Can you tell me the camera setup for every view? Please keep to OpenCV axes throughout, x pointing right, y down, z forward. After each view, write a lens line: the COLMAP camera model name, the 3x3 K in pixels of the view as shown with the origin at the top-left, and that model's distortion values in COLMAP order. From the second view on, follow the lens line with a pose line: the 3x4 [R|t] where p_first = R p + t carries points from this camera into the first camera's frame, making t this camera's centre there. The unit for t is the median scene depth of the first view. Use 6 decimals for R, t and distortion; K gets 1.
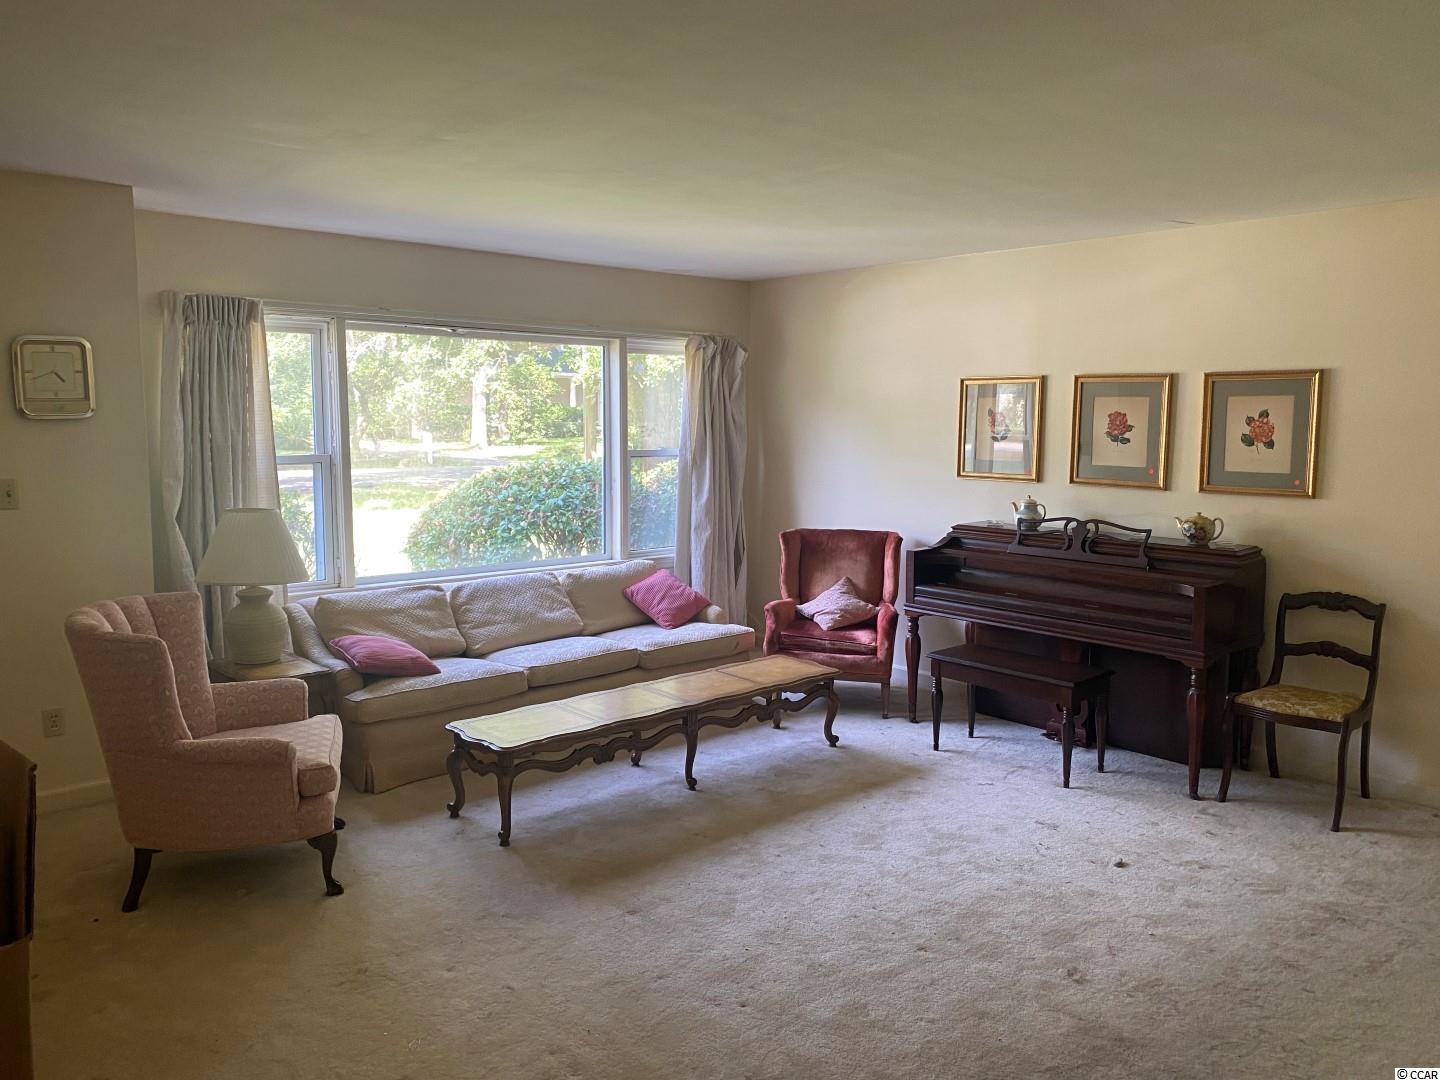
lens RADIAL K [[1086.4, 0, 720.0], [0, 1086.4, 540.0], [0, 0, 1]] dist [0.021326, -0.010826]
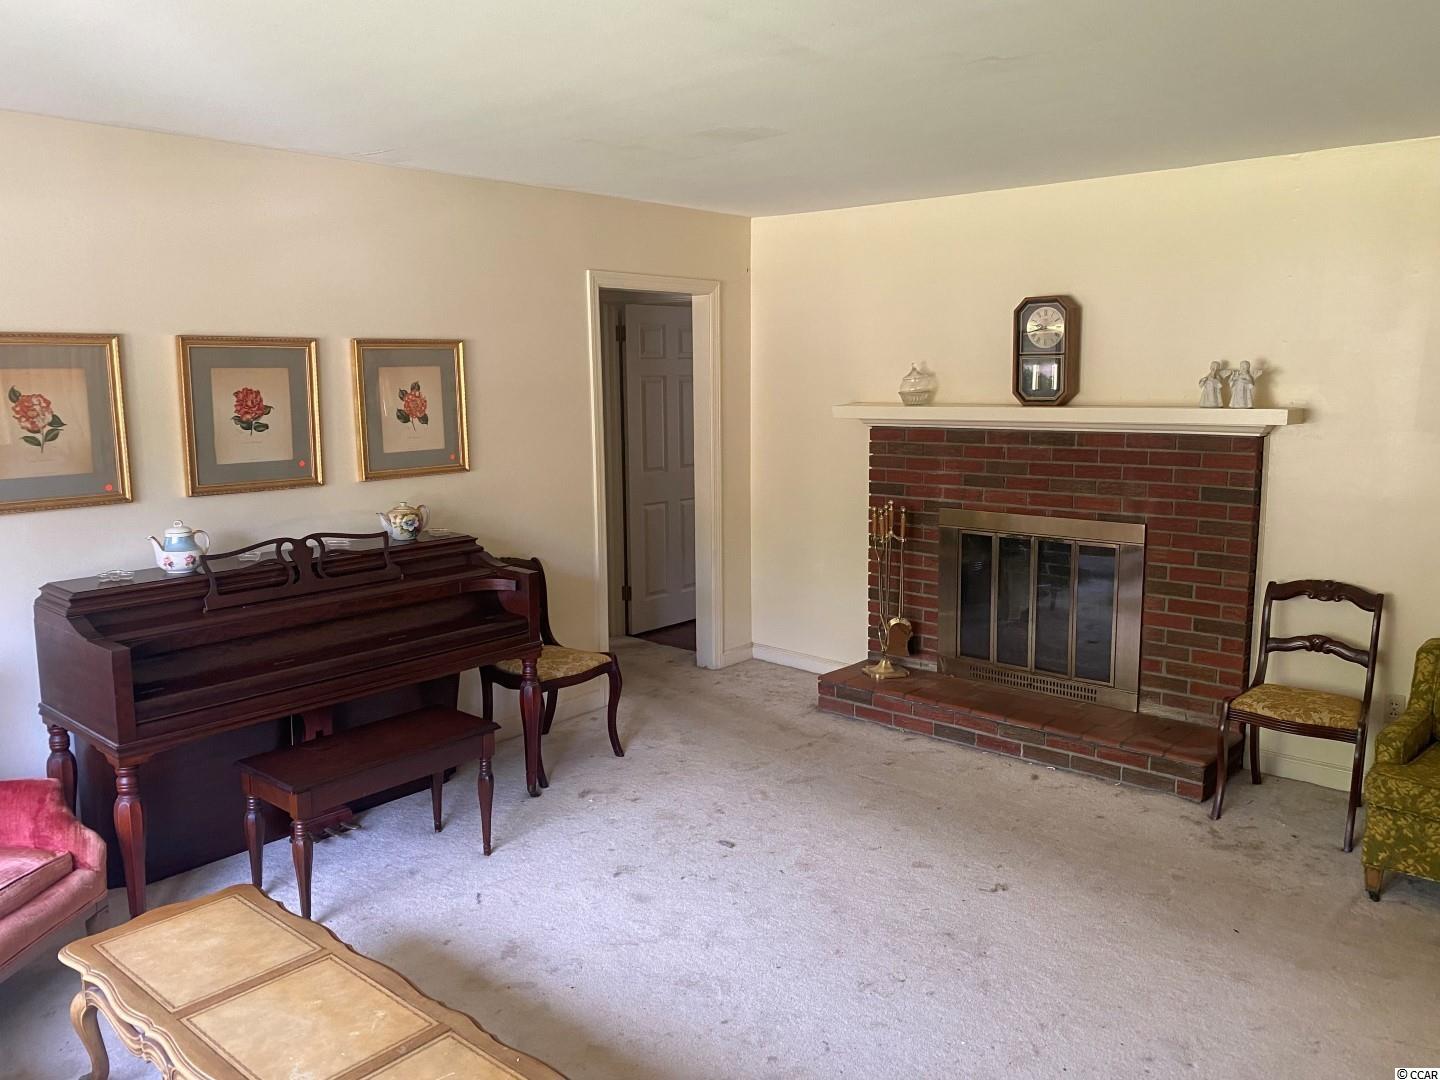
lens RADIAL K [[1086.4, 0, 720.0], [0, 1086.4, 540.0], [0, 0, 1]] dist [0.021326, -0.010826]
pose [[-0.109674, -0.161306, 0.980792, -0.435867], [0.128270, 0.976196, 0.174893, -0.114326], [-0.985656, 0.144987, -0.086372, 0.828214]]
